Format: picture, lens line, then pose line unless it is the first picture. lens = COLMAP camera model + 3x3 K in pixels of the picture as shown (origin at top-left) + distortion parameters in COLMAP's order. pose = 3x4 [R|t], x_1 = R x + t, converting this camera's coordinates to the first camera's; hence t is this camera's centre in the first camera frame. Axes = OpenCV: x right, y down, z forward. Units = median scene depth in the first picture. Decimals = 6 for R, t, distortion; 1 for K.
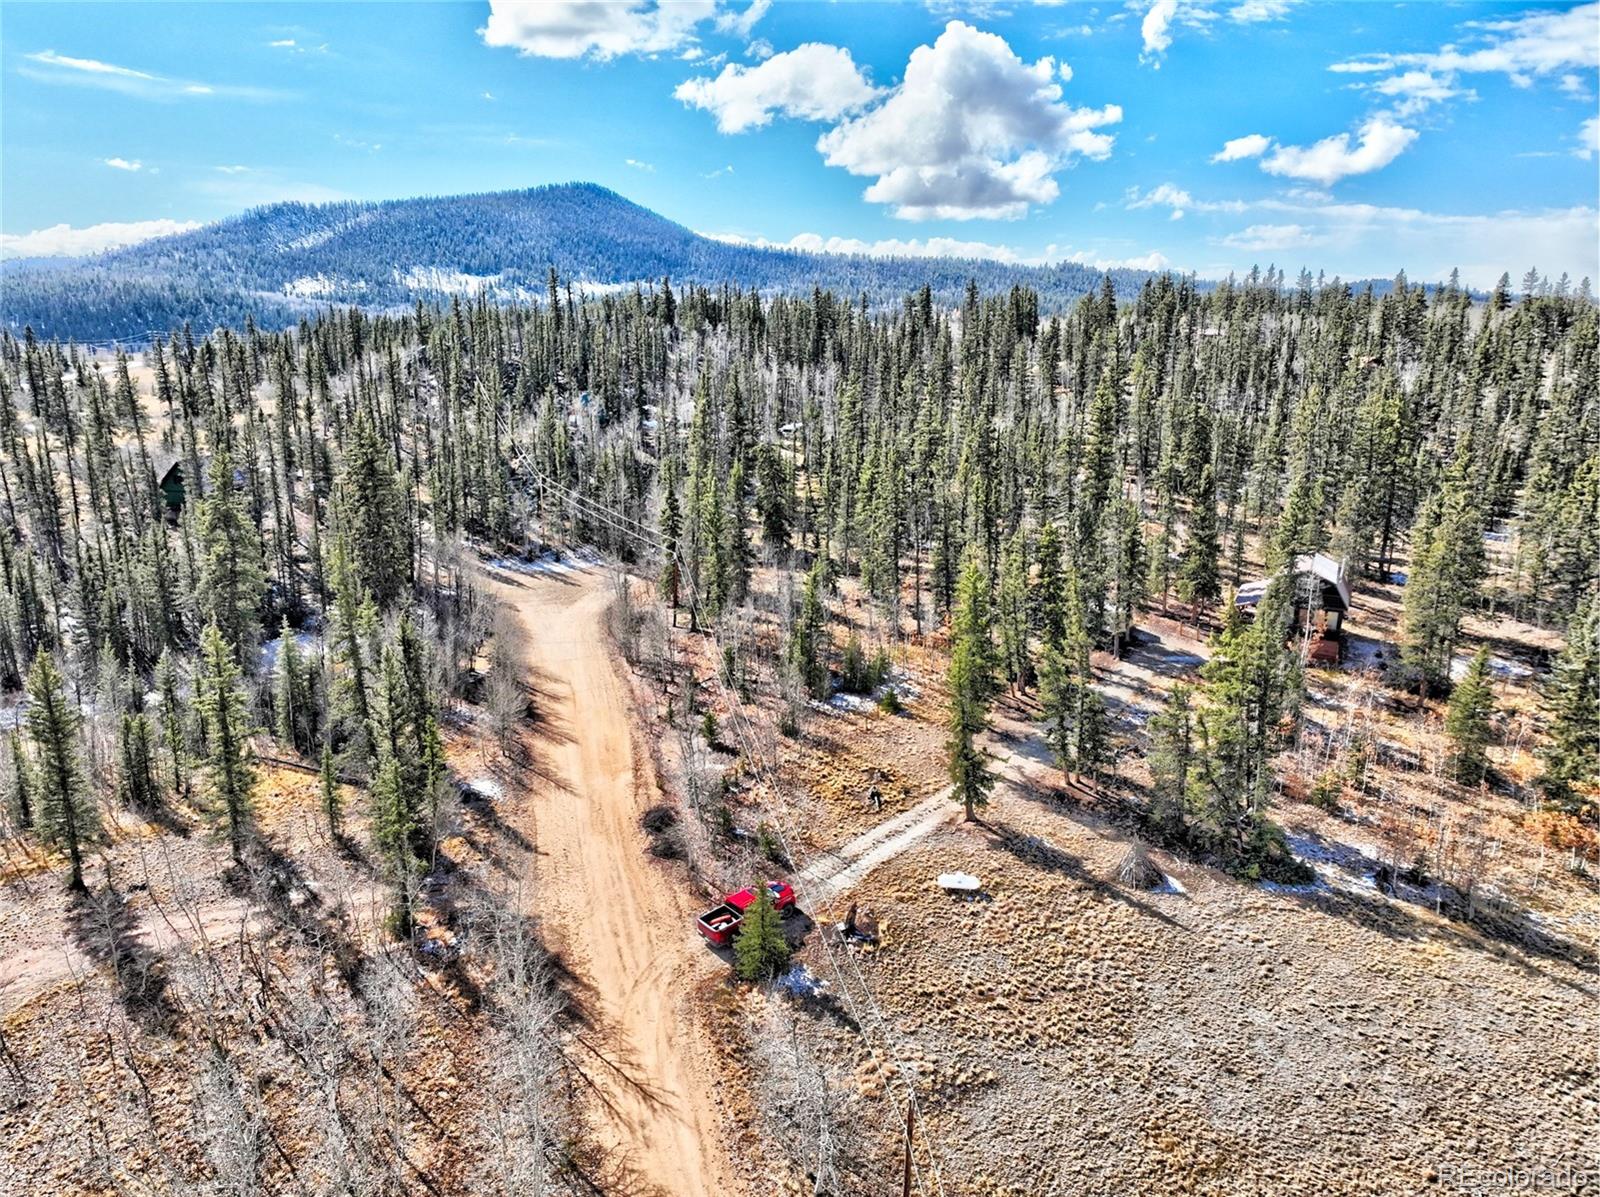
lens RADIAL K [[1127.0, 0, 796.2], [0, 1127.0, 594.9], [0, 0, 1]] dist [0.005439, 0.009650]
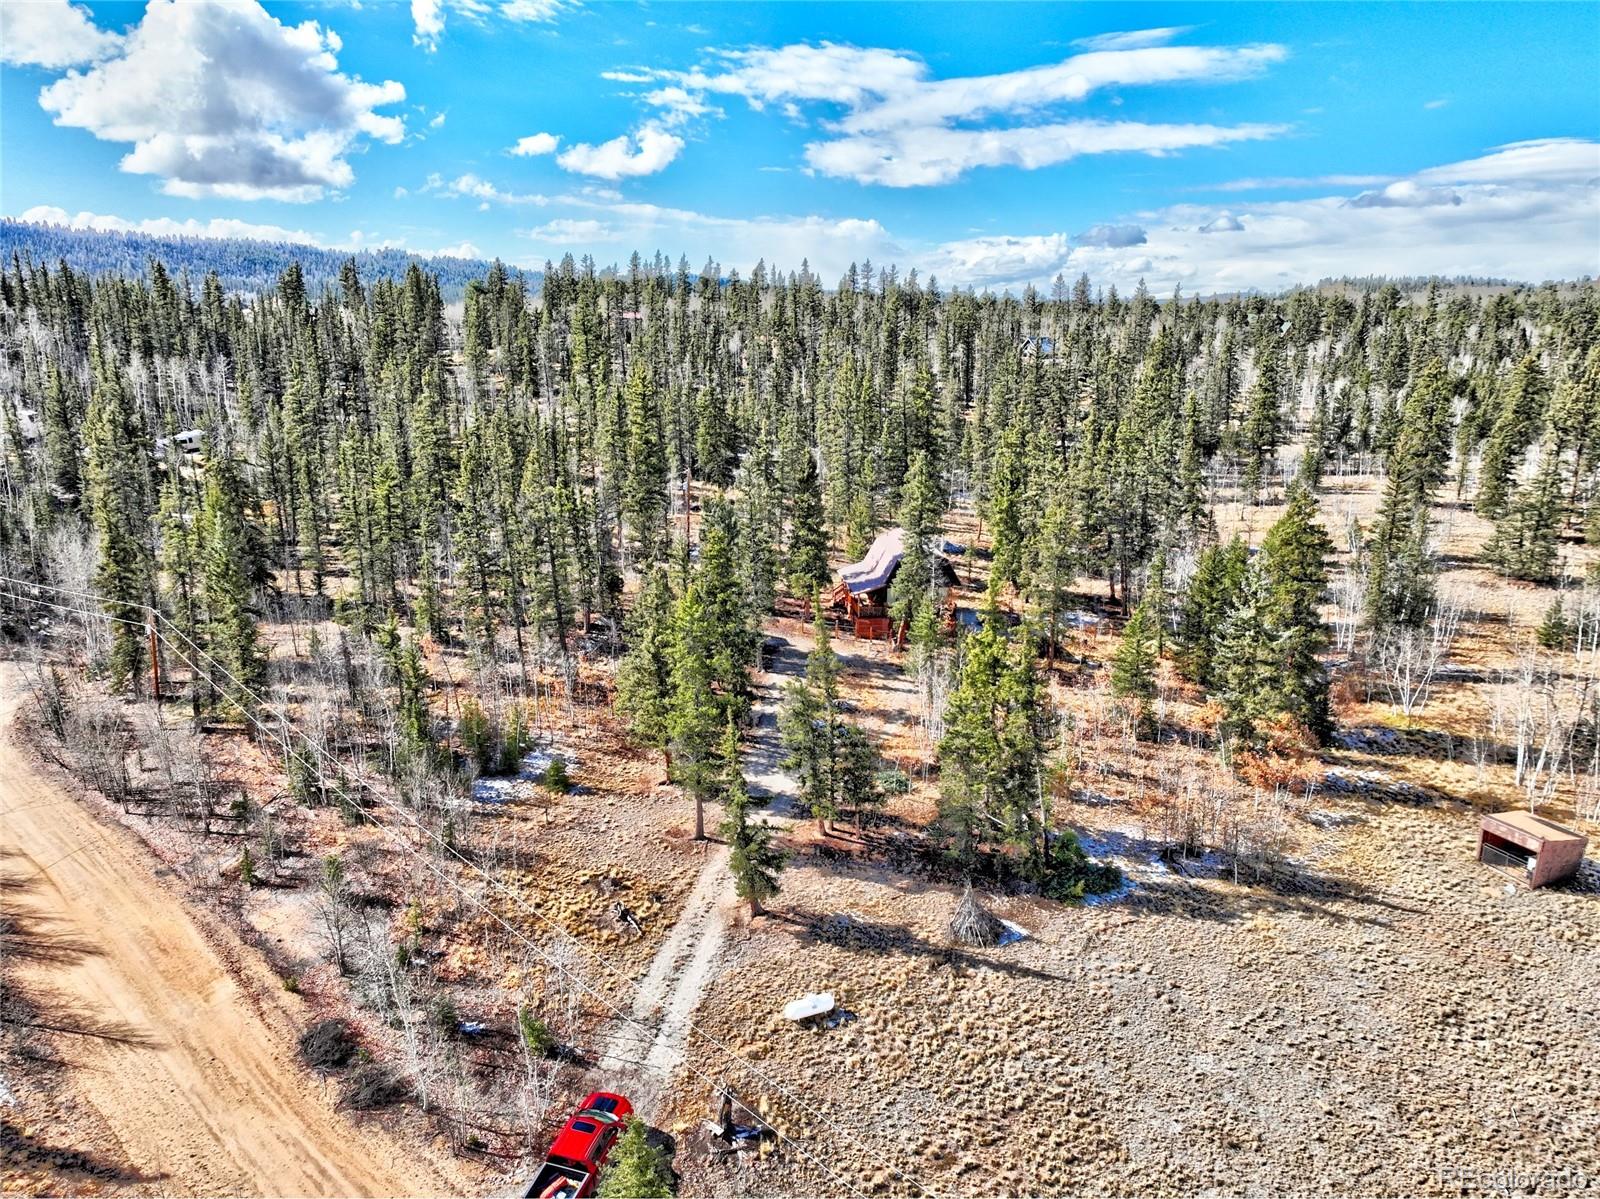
lens RADIAL K [[1127.0, 0, 800.0], [0, 1127.0, 609.8], [0, 0, 1]] dist [0.005439, 0.009650]
pose [[0.842674, -0.141563, 0.519481, -0.210510], [0.130948, 0.989732, 0.057293, -0.055415], [-0.522258, 0.019745, 0.852559, 0.320098]]
